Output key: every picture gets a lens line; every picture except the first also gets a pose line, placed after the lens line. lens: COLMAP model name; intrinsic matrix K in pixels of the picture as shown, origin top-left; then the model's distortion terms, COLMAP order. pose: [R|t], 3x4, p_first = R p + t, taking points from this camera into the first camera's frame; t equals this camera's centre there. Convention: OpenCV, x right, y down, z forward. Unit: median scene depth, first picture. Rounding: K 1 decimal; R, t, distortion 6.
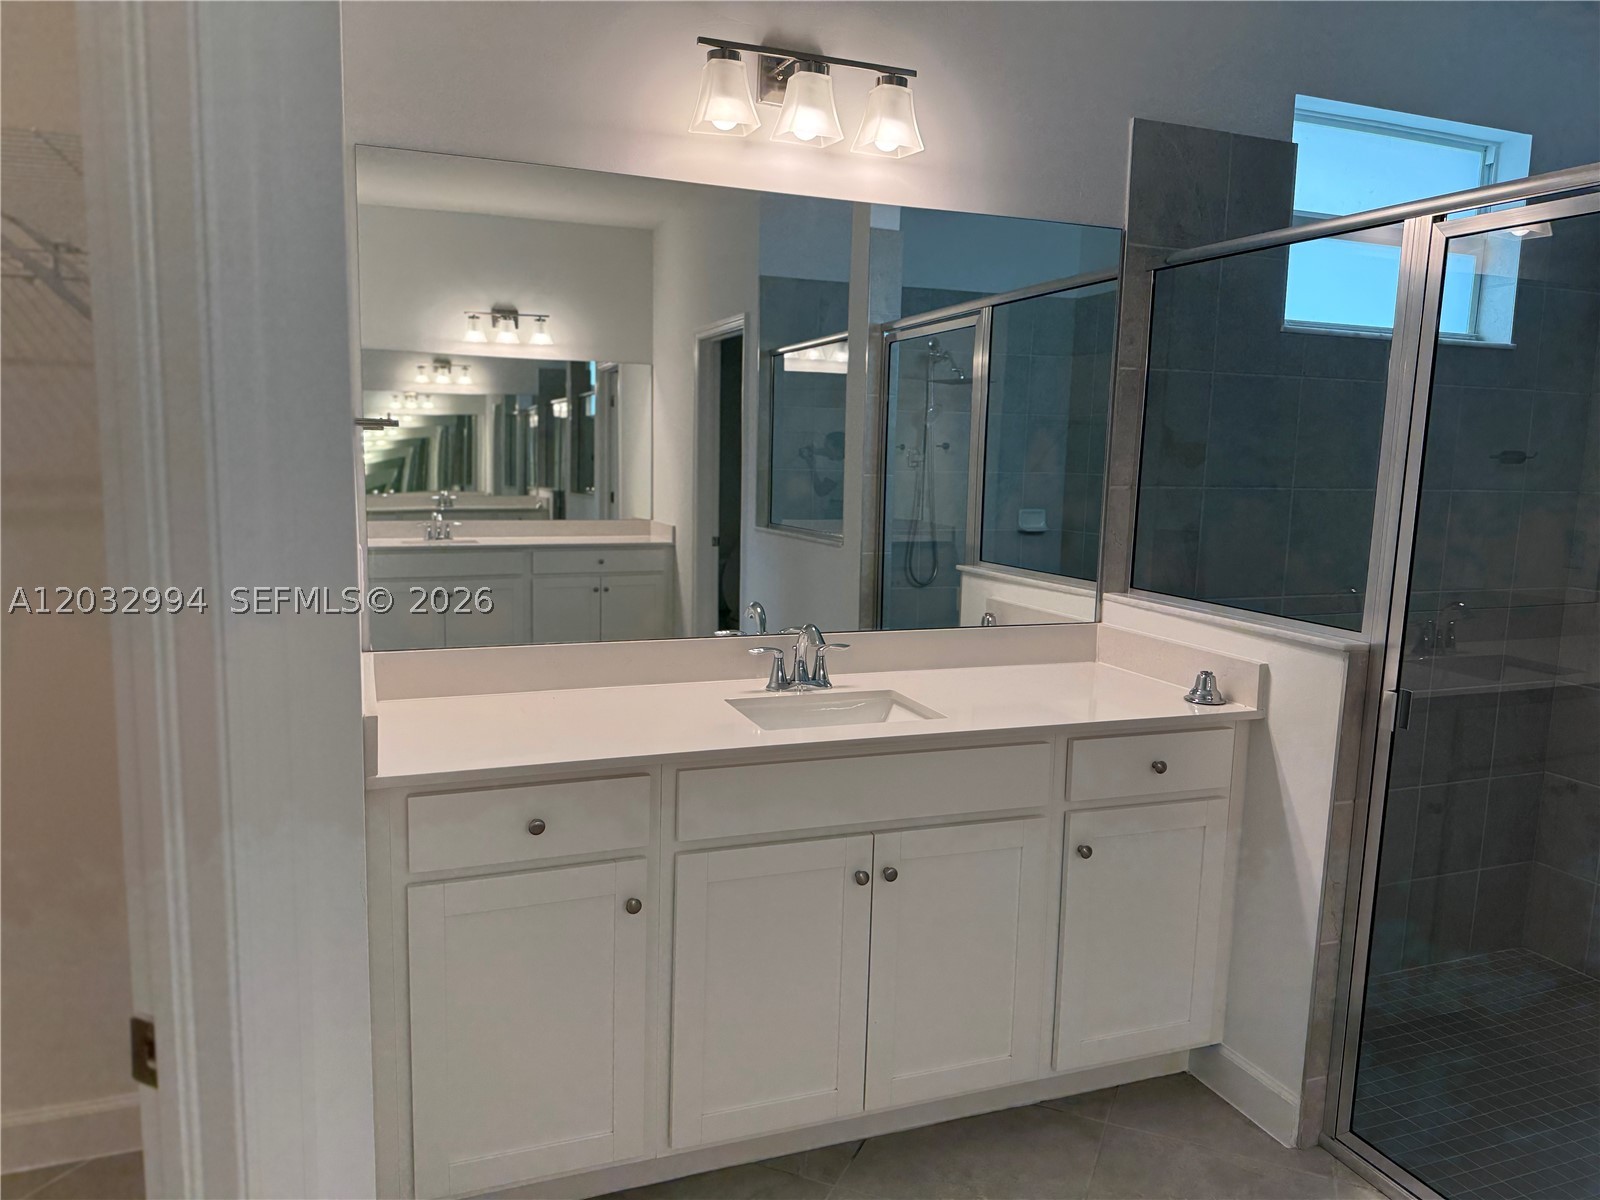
lens RADIAL K [[1109.3, 0, 800.0], [0, 1109.3, 600.0], [0, 0, 1]] dist [0.004361, 0.000940]
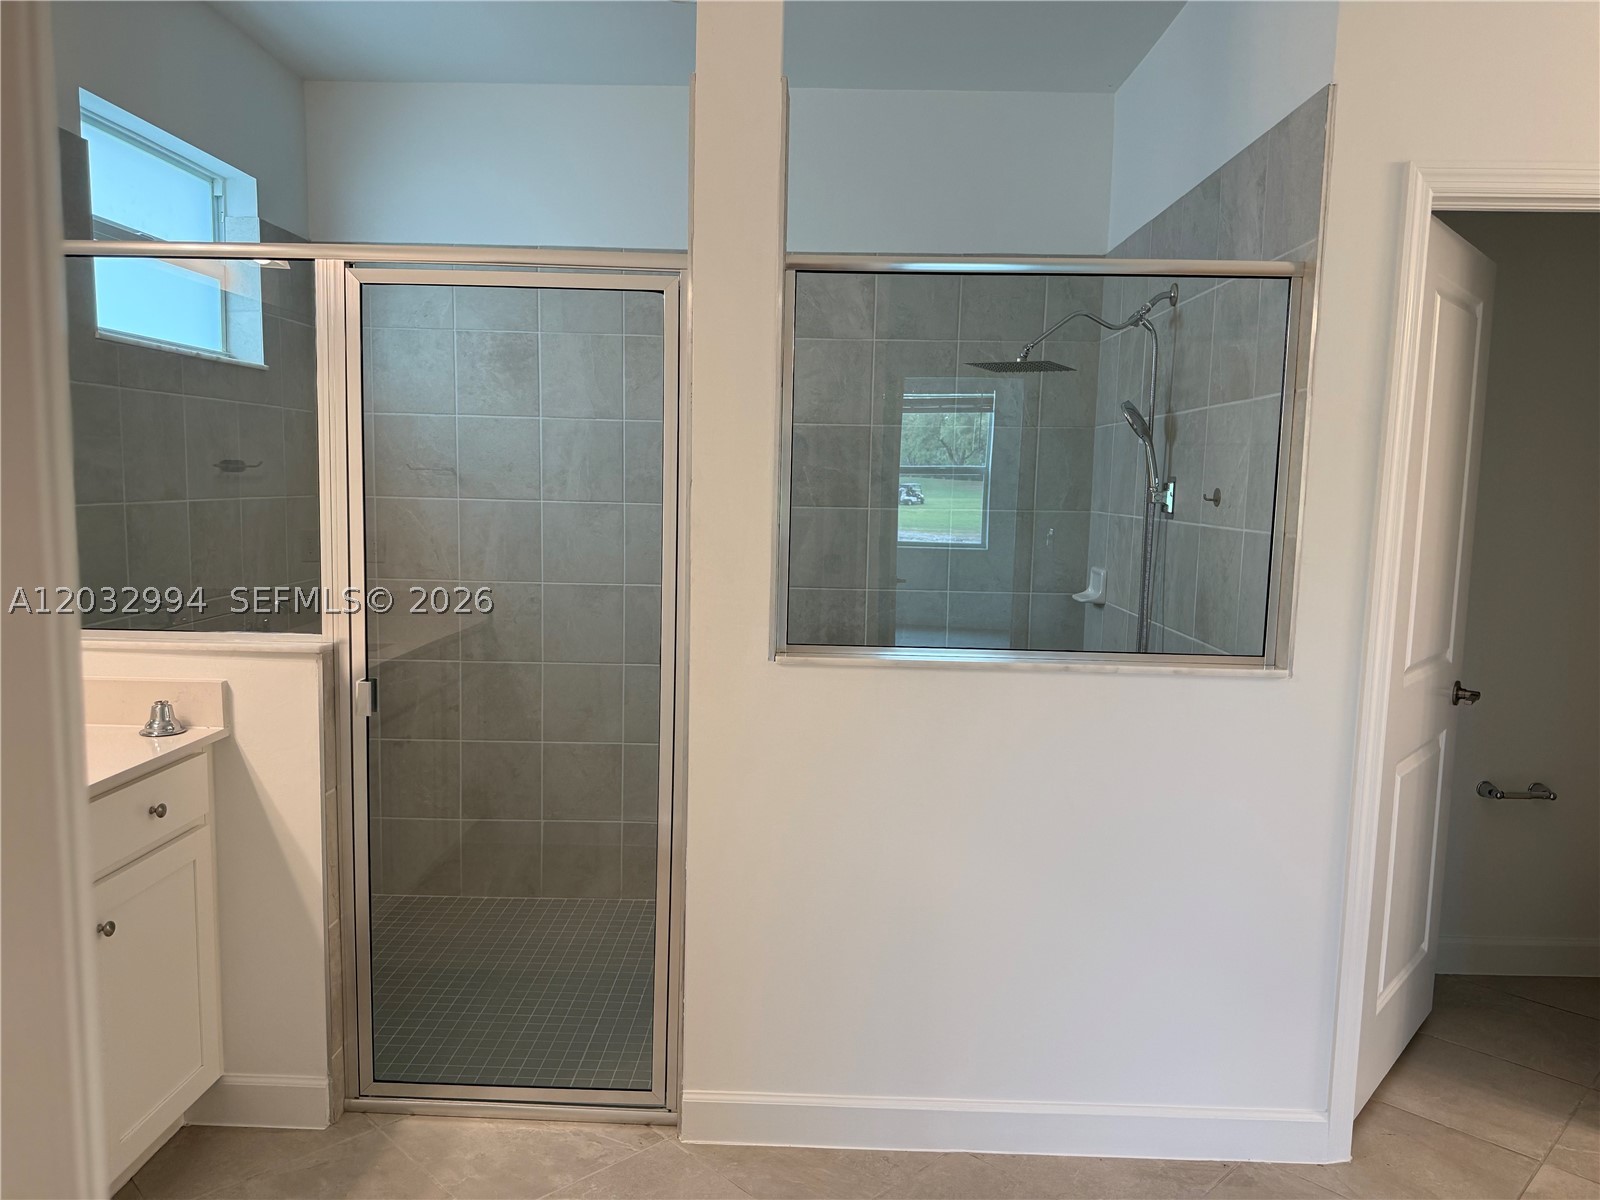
lens RADIAL K [[1117.4, 0, 800.0], [0, 1117.4, 600.0], [0, 0, 1]] dist [0.162724, -0.288525]
pose [[0.326838, -0.108436, 0.938839, -0.355484], [0.108717, 0.991115, 0.076626, -0.035122], [-0.938806, 0.077024, 0.335723, 0.169477]]
